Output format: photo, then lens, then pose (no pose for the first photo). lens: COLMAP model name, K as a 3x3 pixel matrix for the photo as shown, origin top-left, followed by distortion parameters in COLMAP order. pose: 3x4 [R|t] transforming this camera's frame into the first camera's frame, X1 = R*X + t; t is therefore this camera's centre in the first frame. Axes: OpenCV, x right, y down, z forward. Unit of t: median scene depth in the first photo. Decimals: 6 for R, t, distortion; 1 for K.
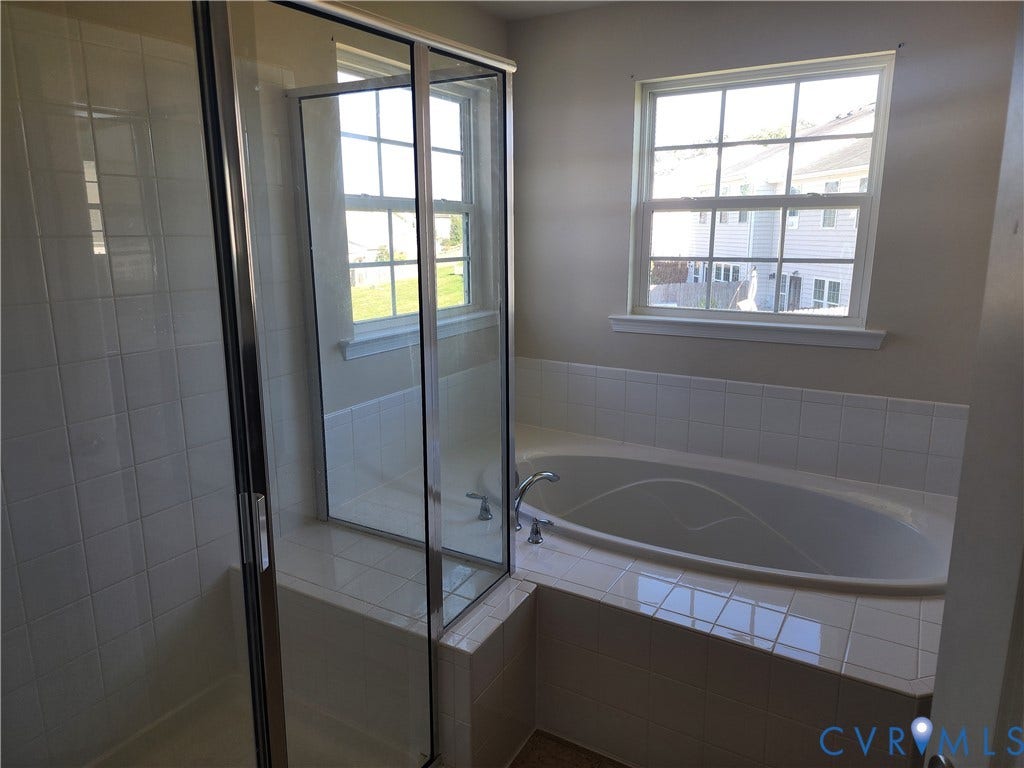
lens RADIAL K [[702.3, 0, 511.7], [0, 702.3, 375.2], [0, 0, 1]] dist [0.055130, -0.012996]
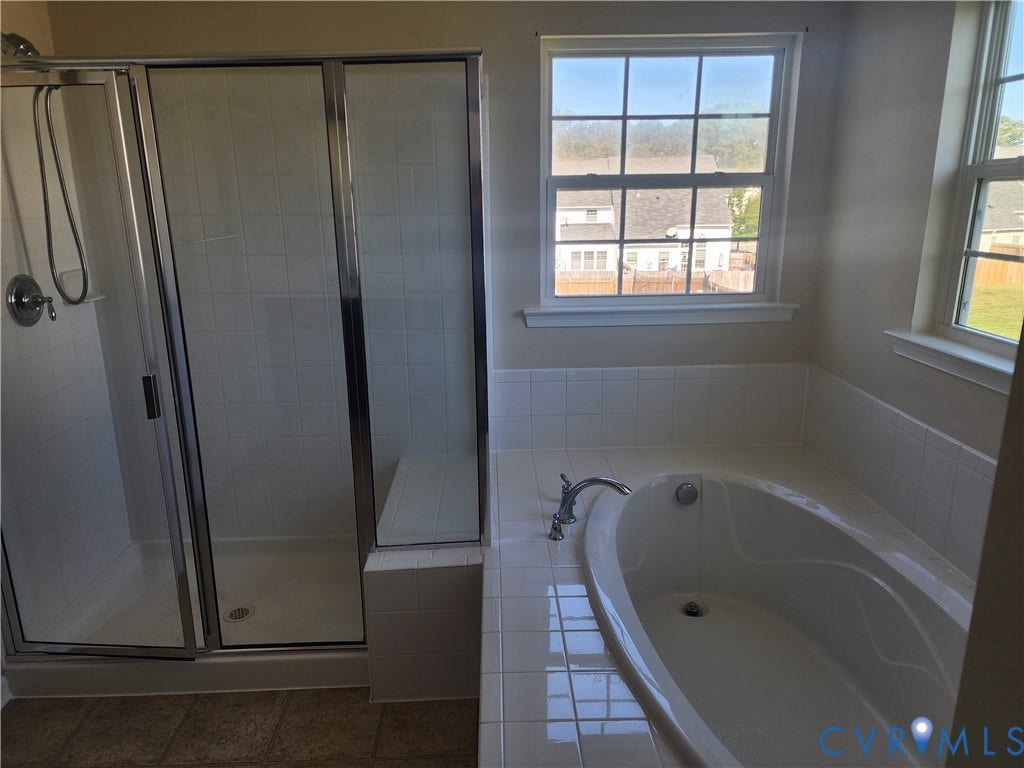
lens RADIAL K [[702.3, 0, 514.1], [0, 702.3, 383.6], [0, 0, 1]] dist [0.055130, -0.012996]
pose [[0.529064, 0.218659, -0.819926, 0.576272], [-0.167241, 0.974148, 0.151874, -0.082885], [0.831938, 0.056774, 0.551956, 0.304345]]
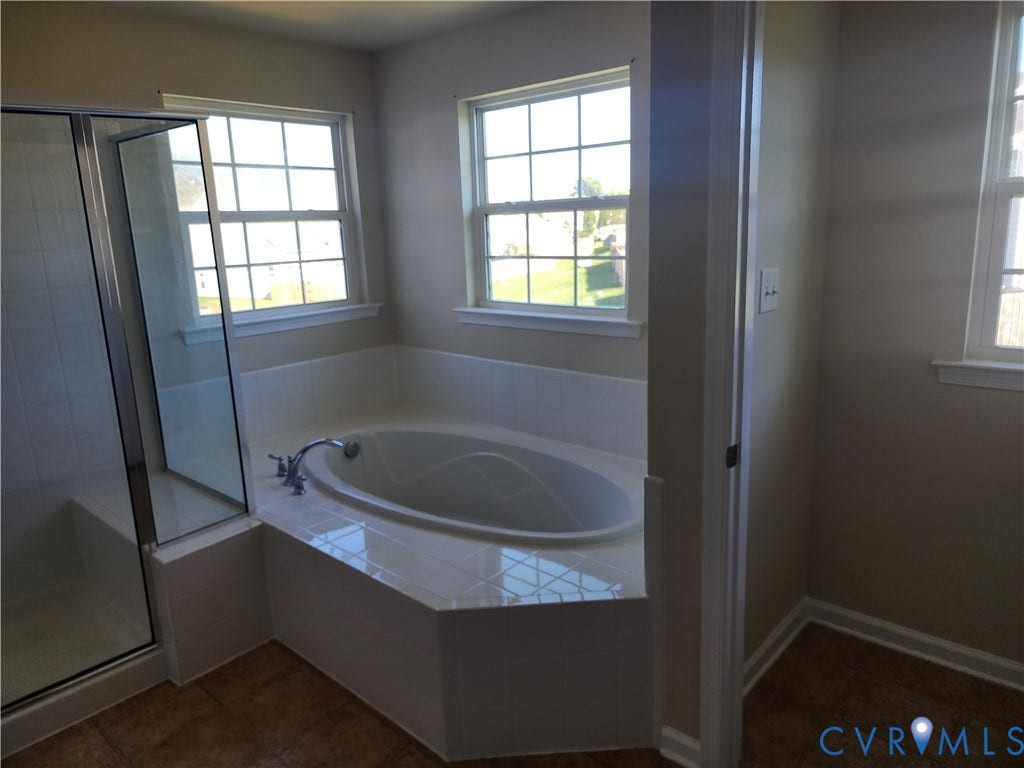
lens RADIAL K [[702.3, 0, 506.7], [0, 702.3, 384.6], [0, 0, 1]] dist [0.055130, -0.012996]
pose [[0.975124, 0.017237, -0.220990, 0.501562], [-0.011619, 0.999576, 0.026696, 0.007181], [0.221356, -0.023465, 0.974911, -0.092085]]
